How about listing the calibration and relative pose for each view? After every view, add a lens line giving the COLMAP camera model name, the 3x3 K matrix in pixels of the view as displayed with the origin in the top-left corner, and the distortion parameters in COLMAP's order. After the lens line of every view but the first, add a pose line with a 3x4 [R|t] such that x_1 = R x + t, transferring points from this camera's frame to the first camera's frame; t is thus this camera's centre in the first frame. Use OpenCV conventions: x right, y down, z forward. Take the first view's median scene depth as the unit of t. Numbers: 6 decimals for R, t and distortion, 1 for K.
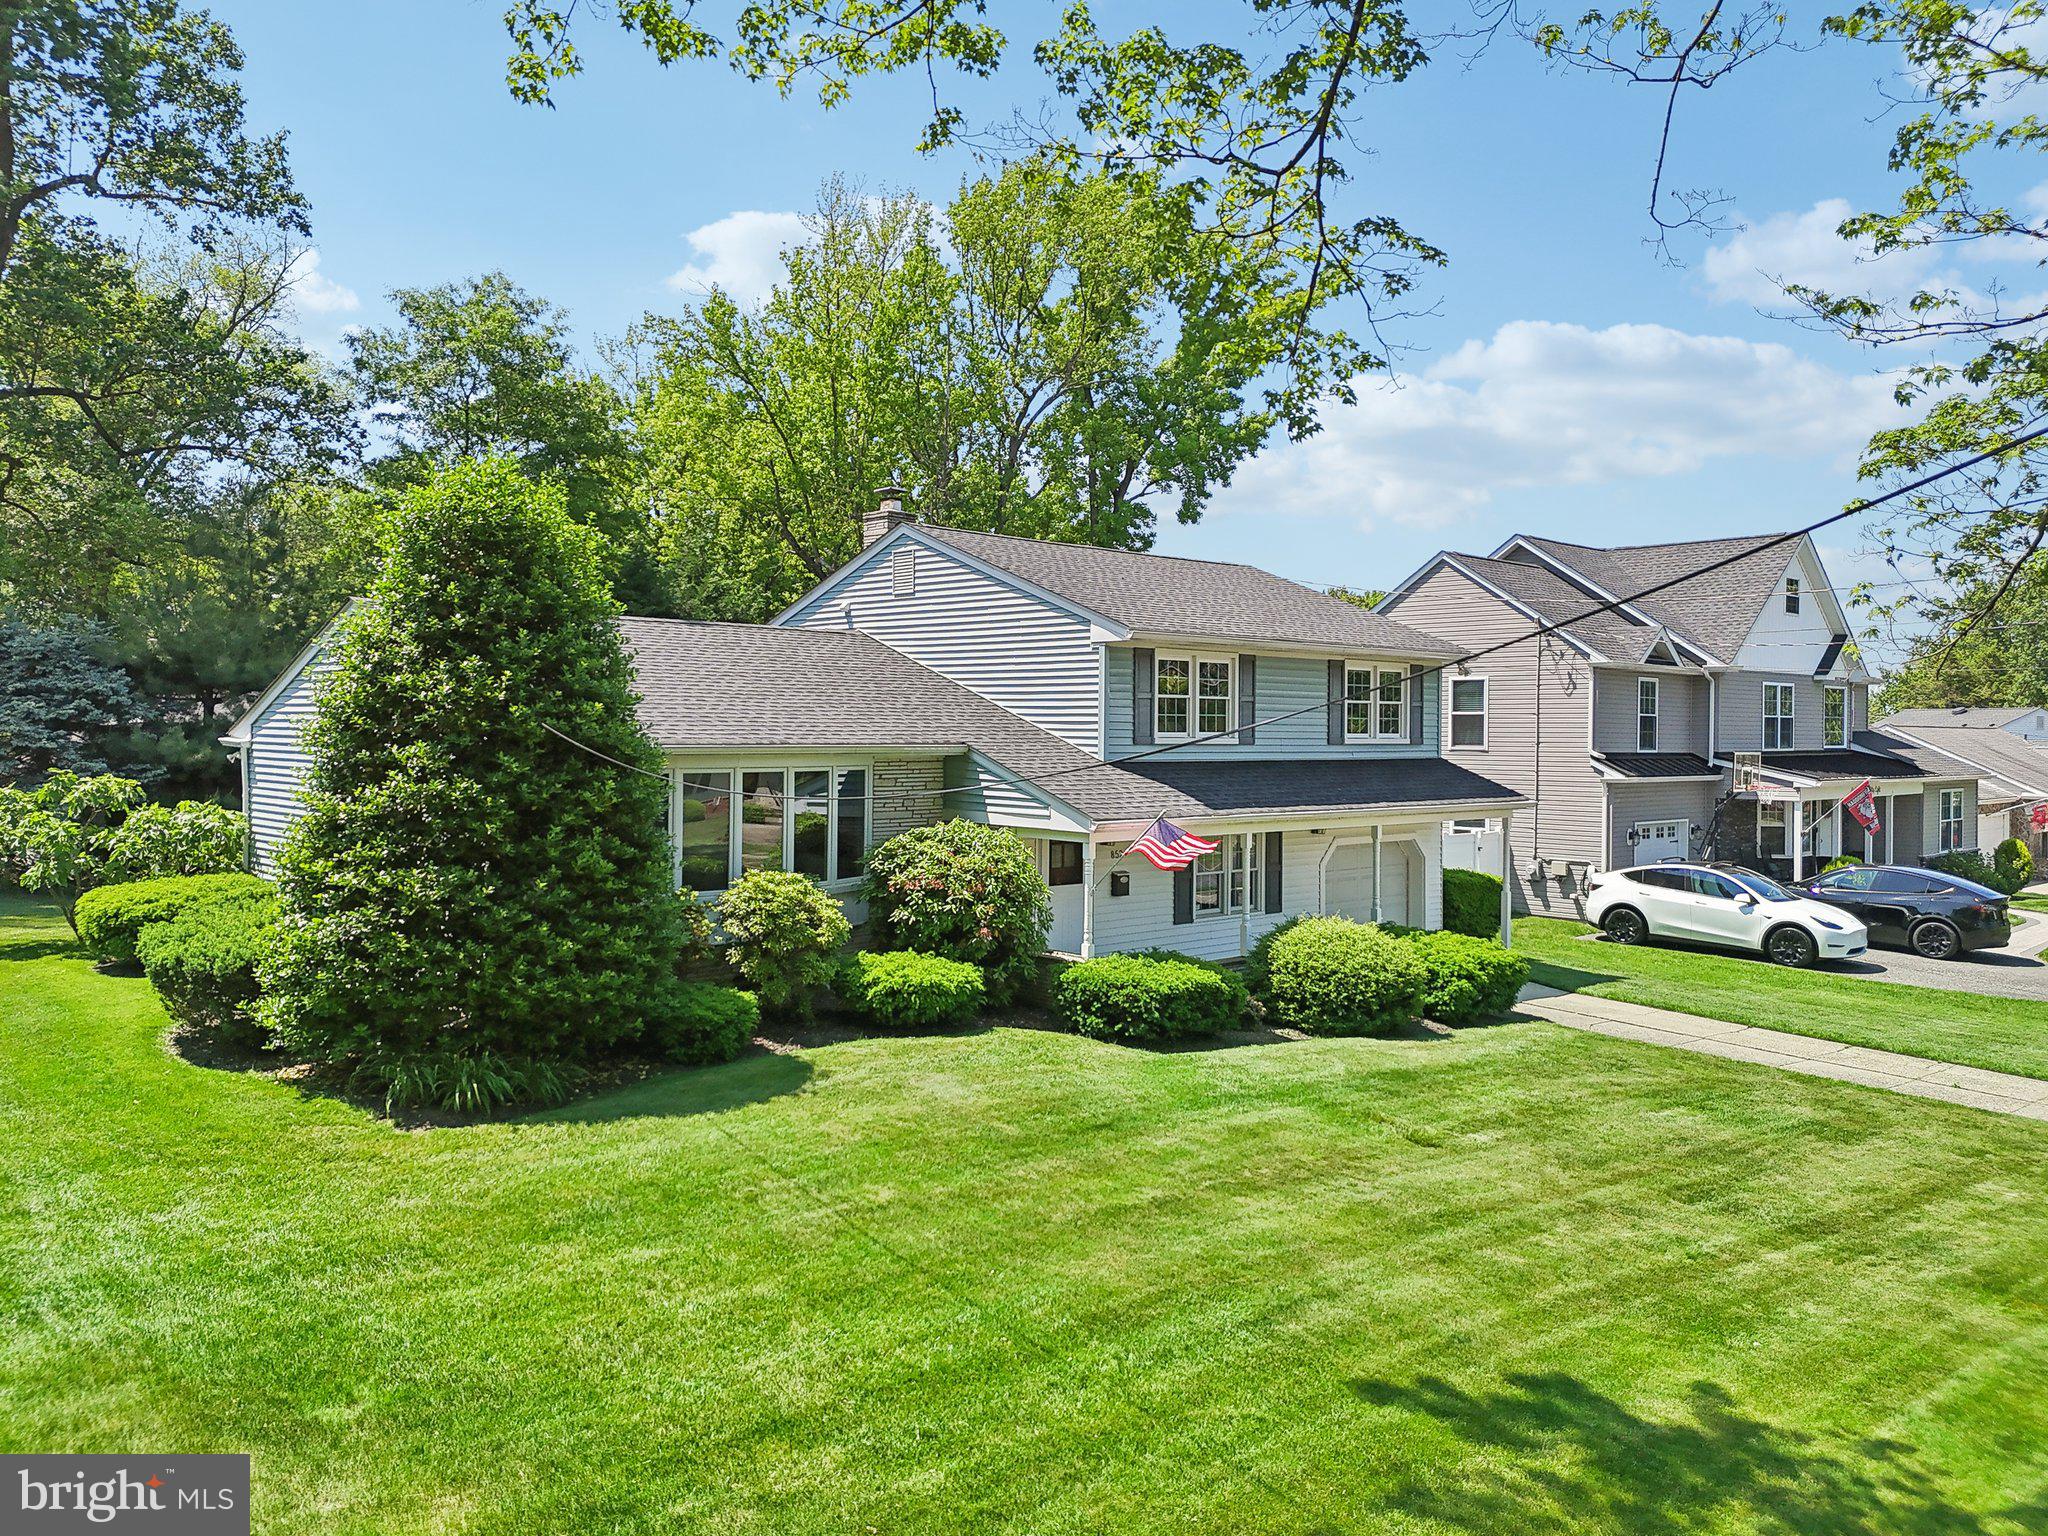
lens RADIAL K [[1536.1, 0, 1016.7], [0, 1536.1, 757.4], [0, 0, 1]] dist [0.090195, -0.094461]
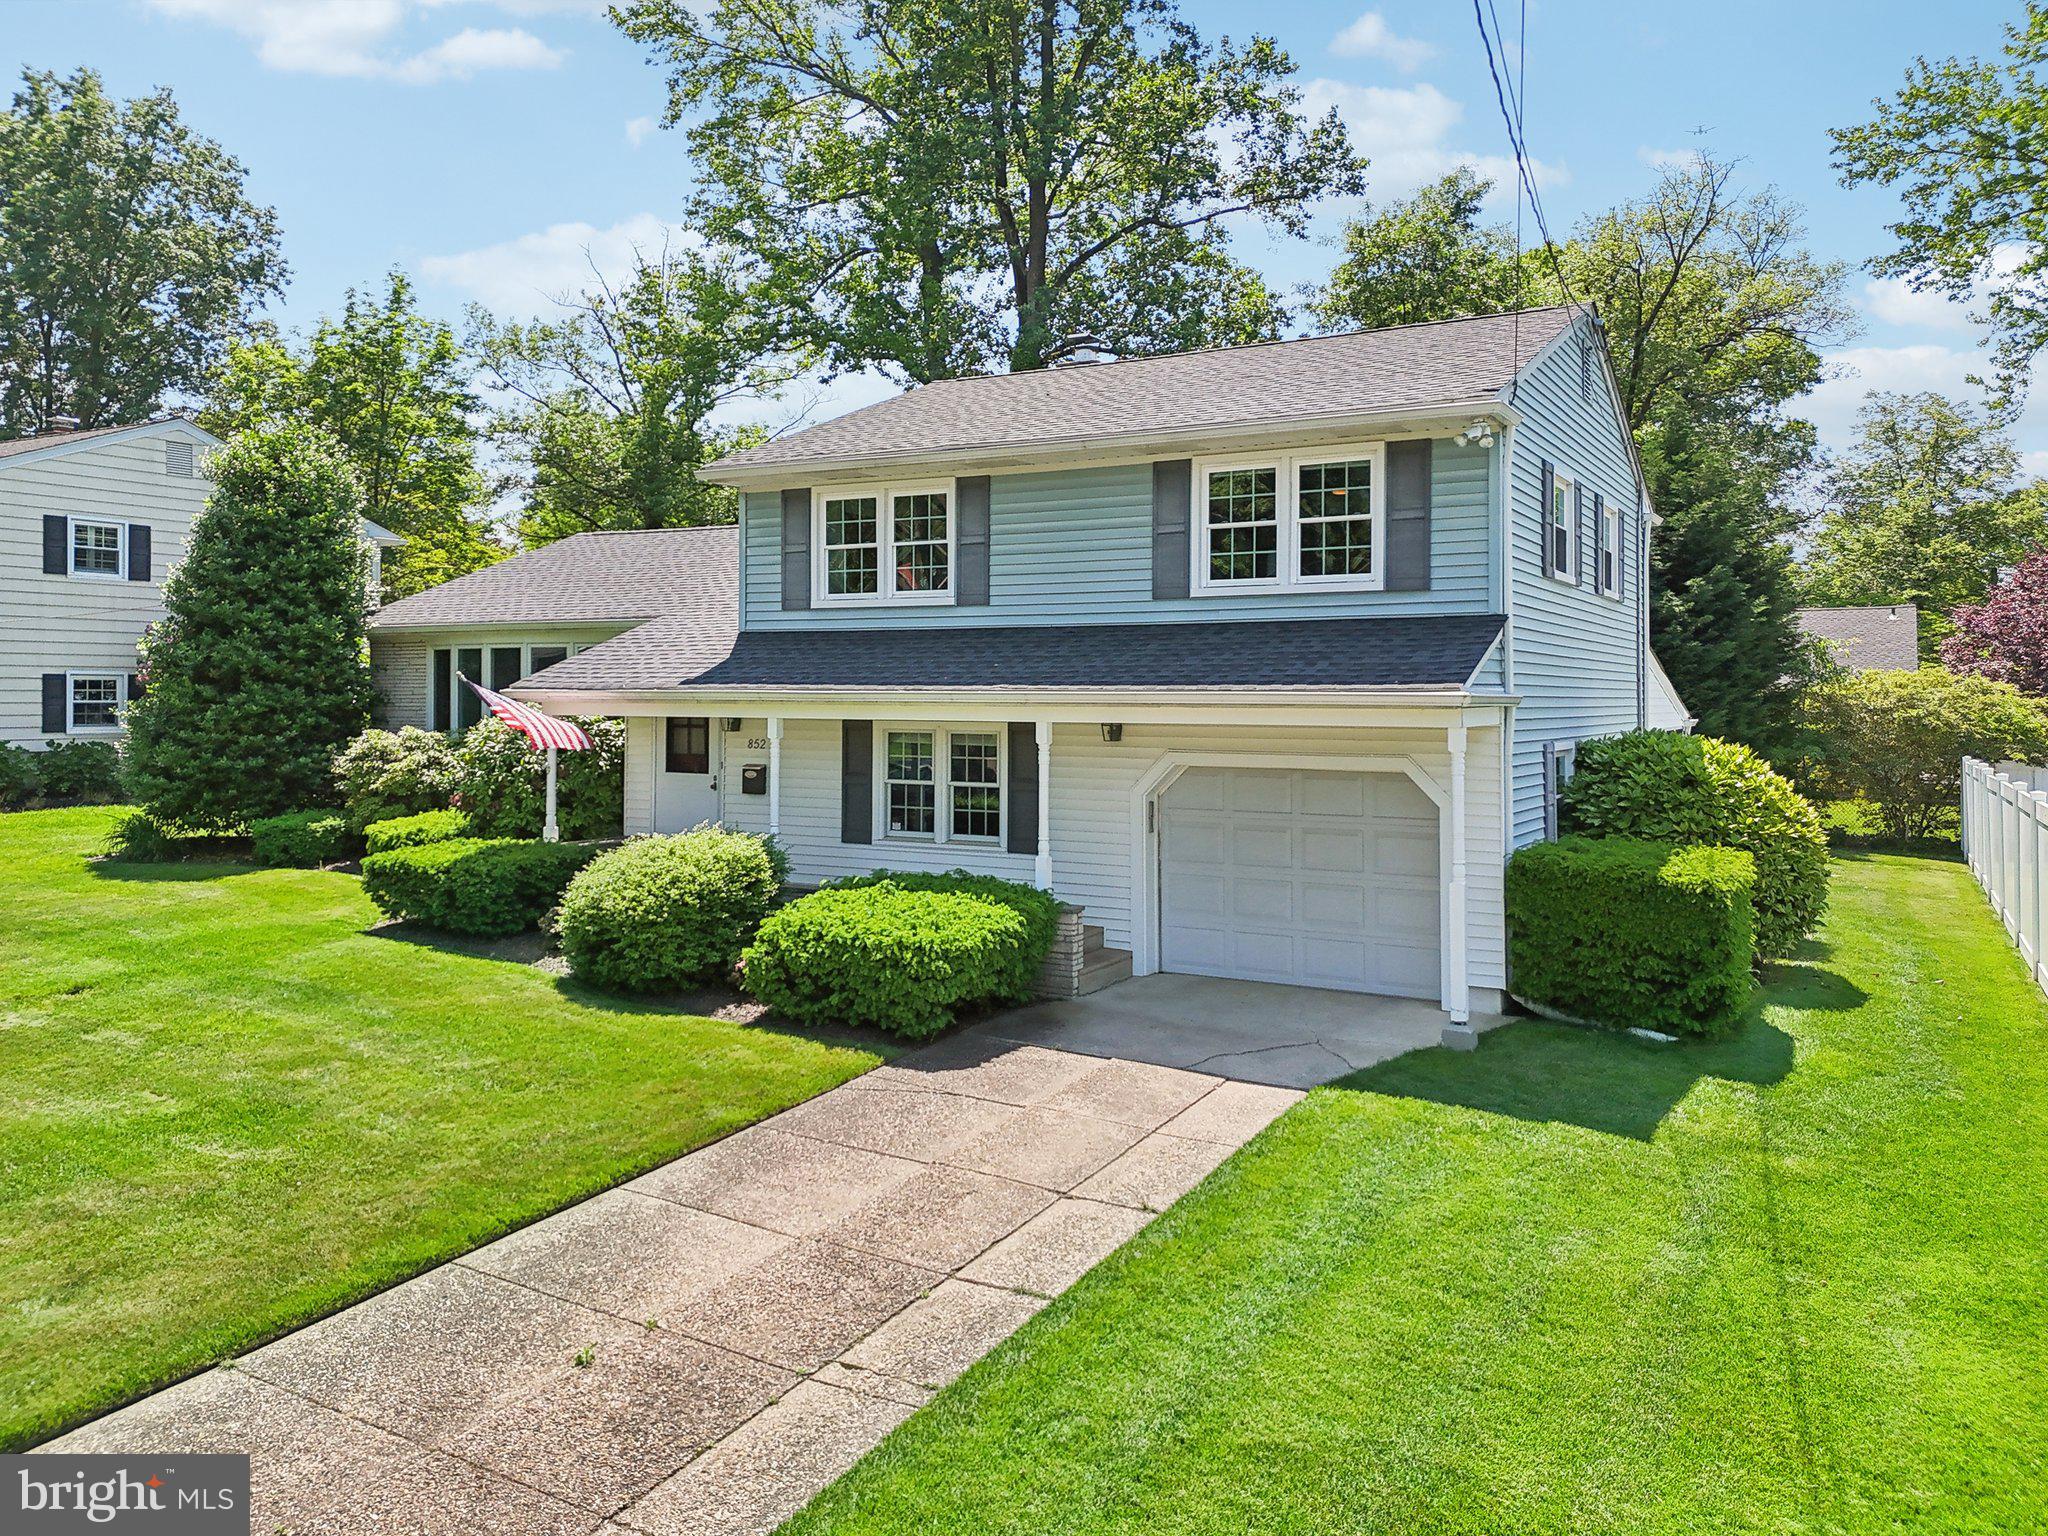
lens RADIAL K [[1552.5, 0, 1039.4], [0, 1552.5, 665.9], [0, 0, 1]] dist [0.115872, -0.127135]
pose [[0.308891, -0.026329, -0.950733, 0.918143], [-0.019095, 0.999244, -0.033877, 0.047753], [0.950906, 0.028619, 0.308155, 0.895286]]
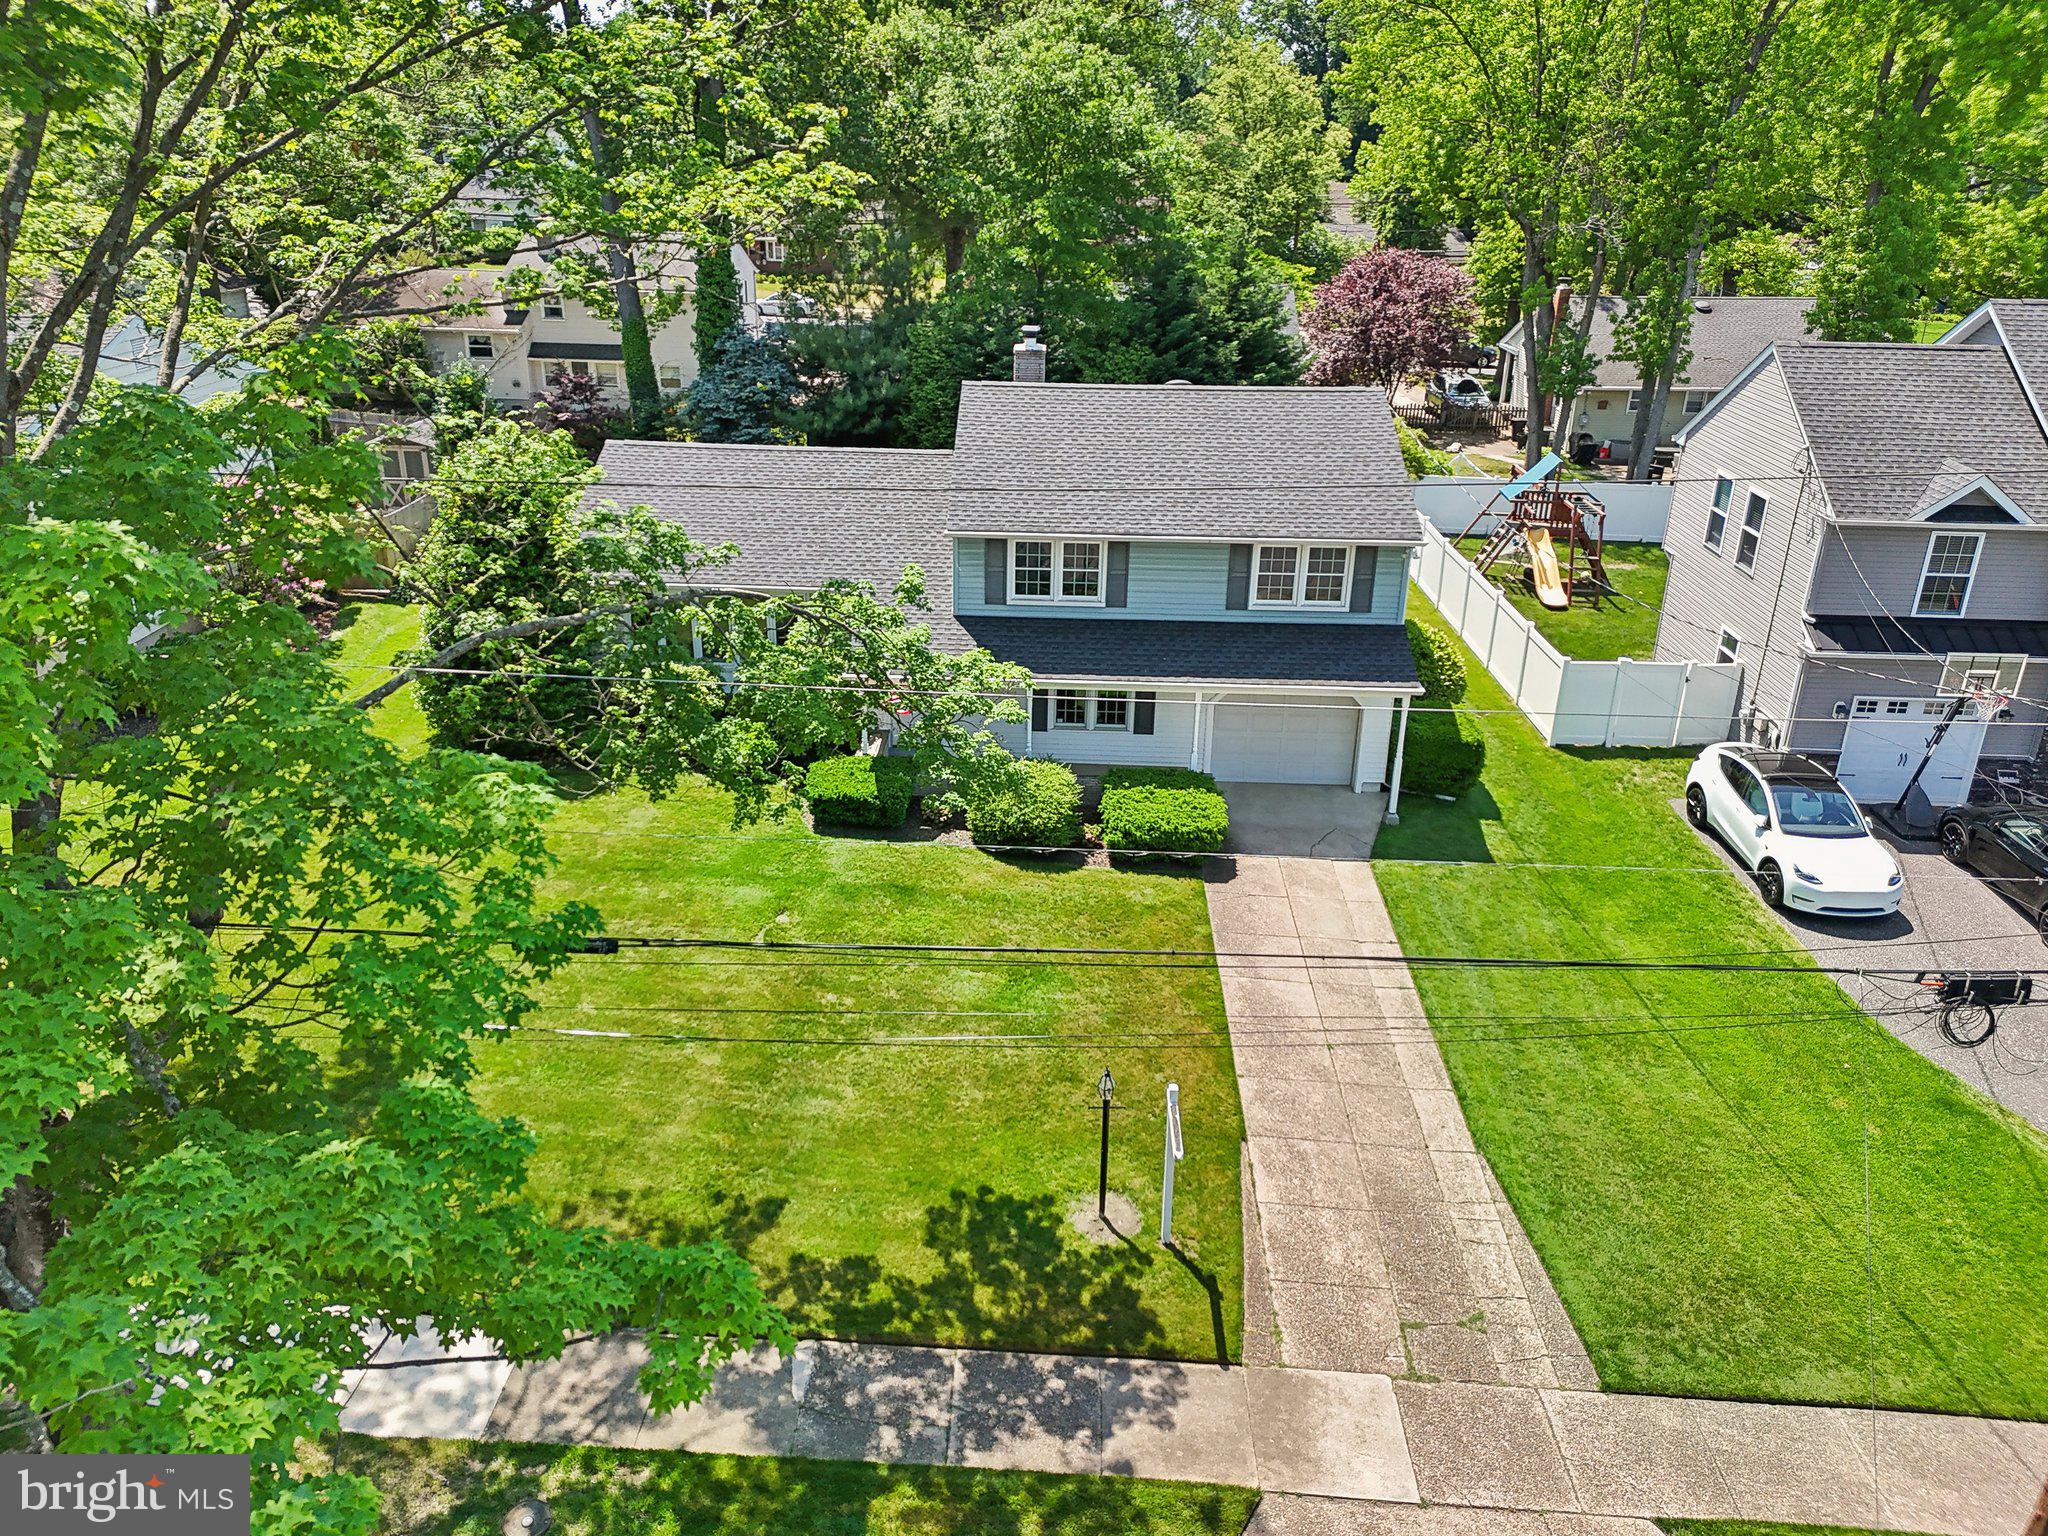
lens RADIAL K [[1522.0, 0, 1022.6], [0, 1522.0, 758.0], [0, 0, 1]] dist [0.106128, -0.115162]
pose [[0.711402, 0.279327, -0.644890, 1.035516], [-0.026171, 0.927514, 0.372872, -0.396120], [0.702297, -0.248385, 0.667146, 0.085299]]
